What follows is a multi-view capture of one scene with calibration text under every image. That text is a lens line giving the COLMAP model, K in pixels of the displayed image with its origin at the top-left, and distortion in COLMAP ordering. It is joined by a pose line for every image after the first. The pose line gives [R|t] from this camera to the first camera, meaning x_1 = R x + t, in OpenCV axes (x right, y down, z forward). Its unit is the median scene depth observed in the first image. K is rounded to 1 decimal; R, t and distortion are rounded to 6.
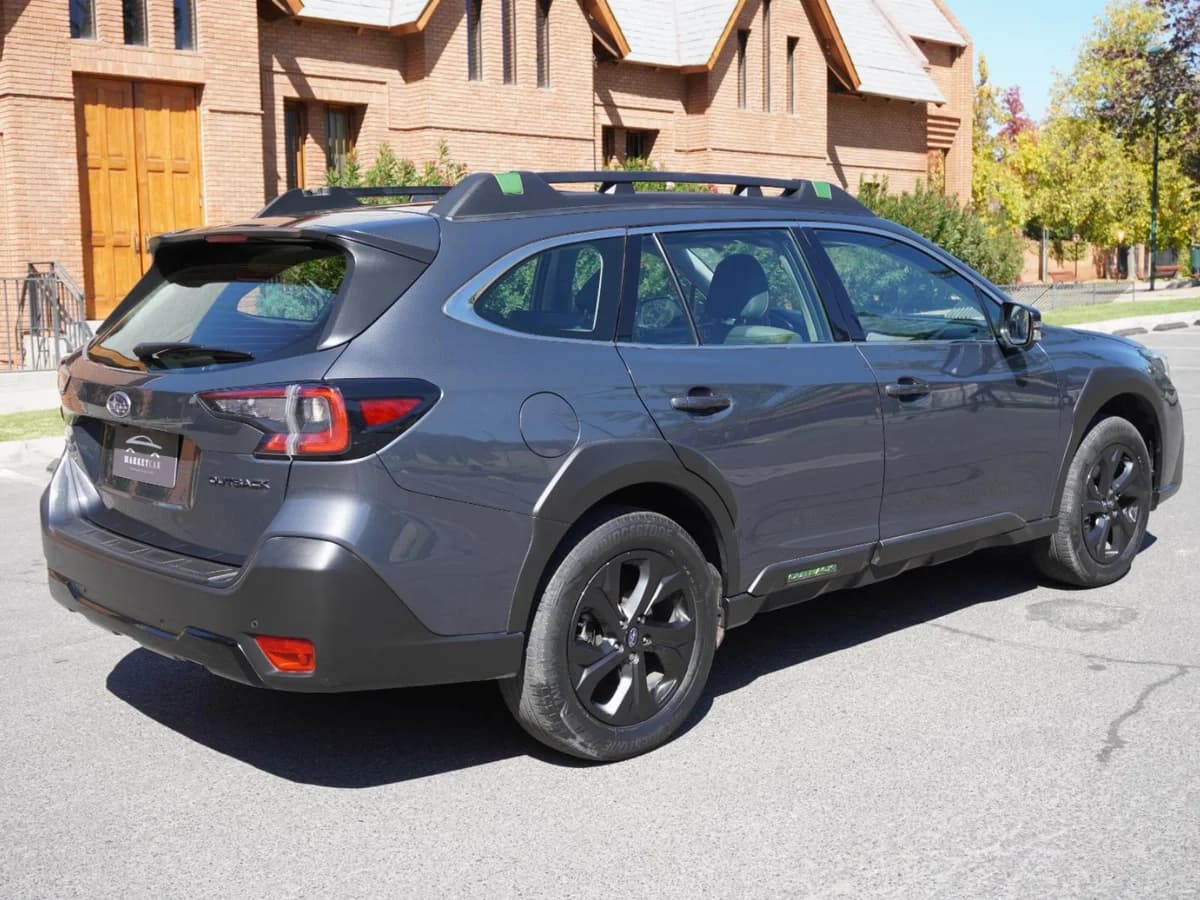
lens RADIAL K [[1400.0, 0, 598.9], [0, 1400.0, 417.1], [0, 0, 1]] dist [0.005964, -0.006334]
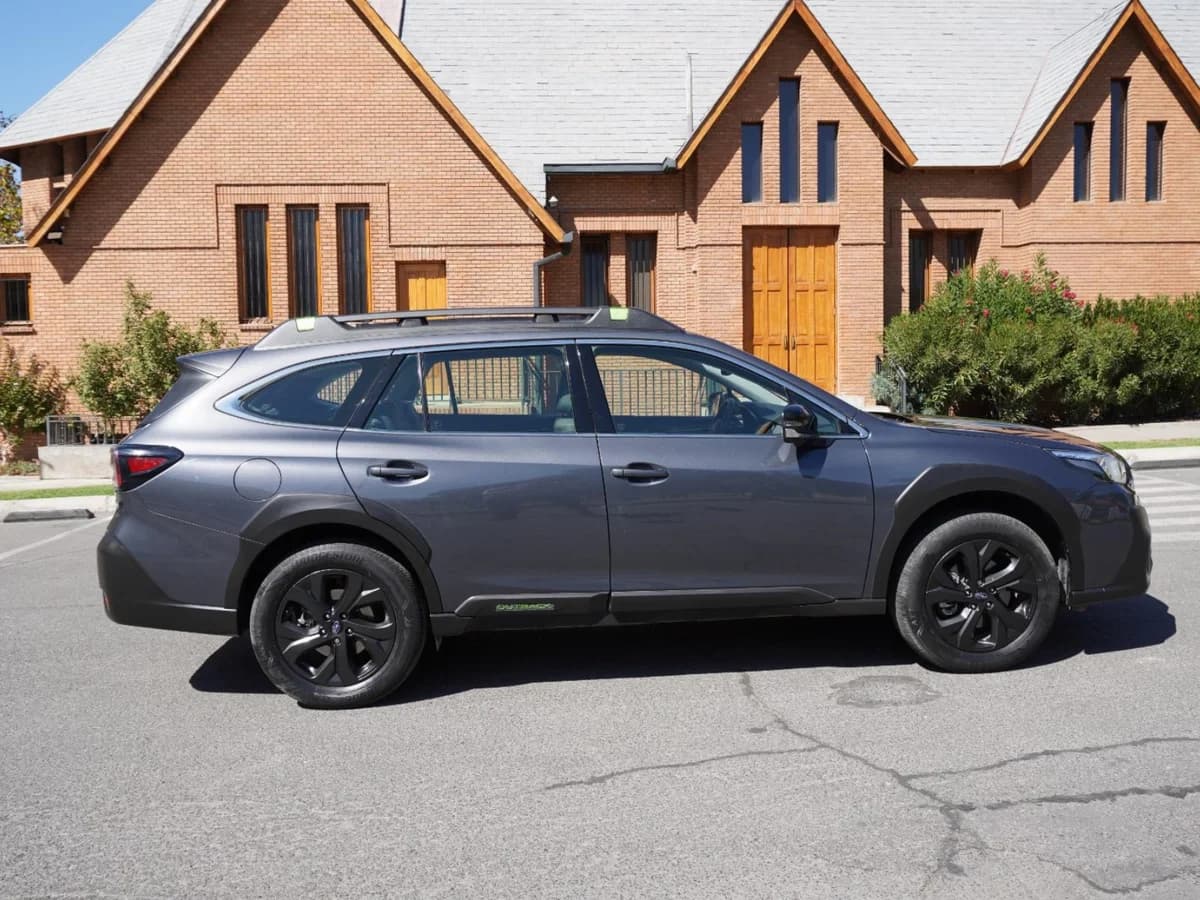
lens RADIAL K [[1058.3, 0, 603.3], [0, 1058.3, 424.5], [0, 0, 1]] dist [-0.015066, 0.008288]
pose [[0.776606, 0.032899, -0.629127, 0.199865], [-0.057620, 0.998159, -0.018930, -0.010988], [0.627346, 0.050952, 0.777072, 0.063883]]
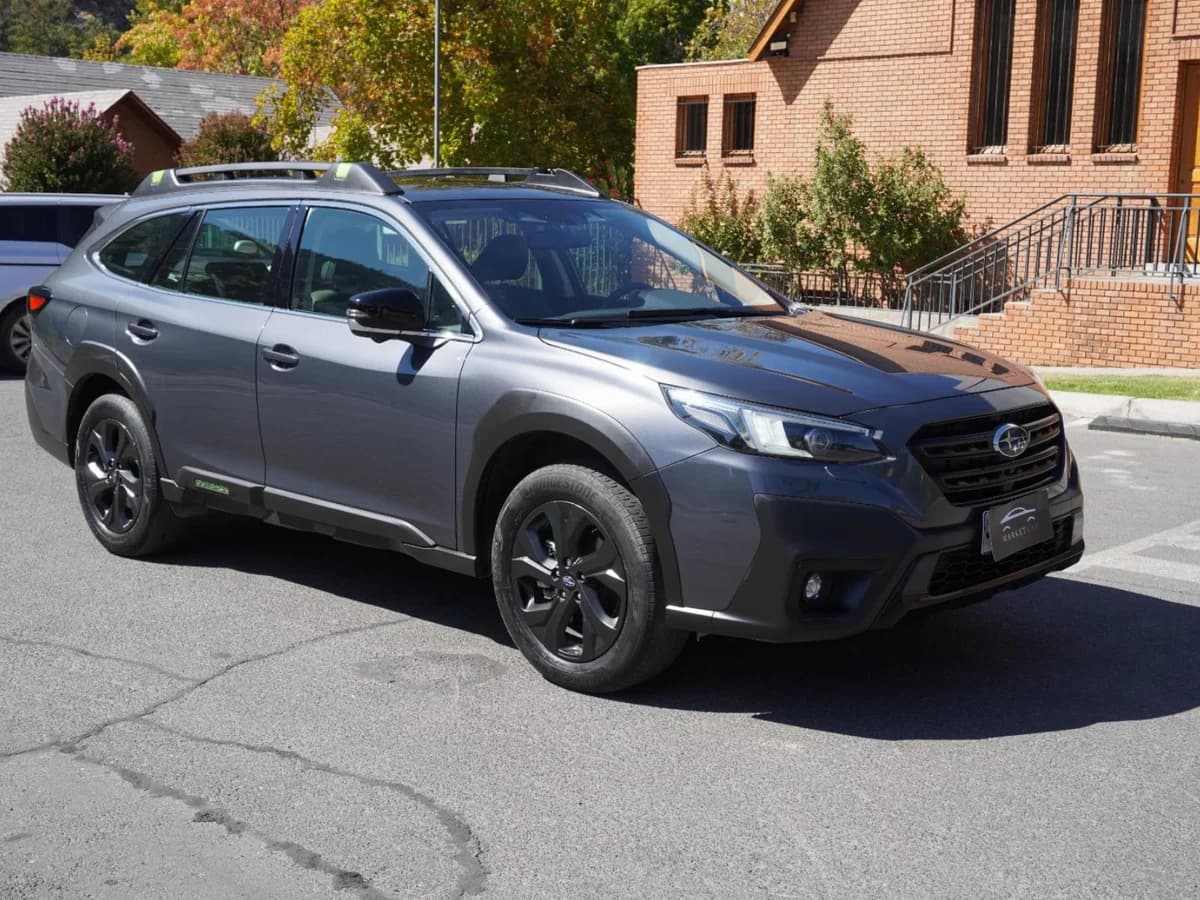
lens RADIAL K [[1475.7, 0, 600.0], [0, 1475.7, 450.0], [0, 0, 1]] dist [0.000089, -0.021944]
pose [[0.070195, 0.175864, -0.981909, 0.350639], [-0.121279, 0.978539, 0.166590, -0.043508], [0.990133, 0.107391, 0.090017, 0.294391]]
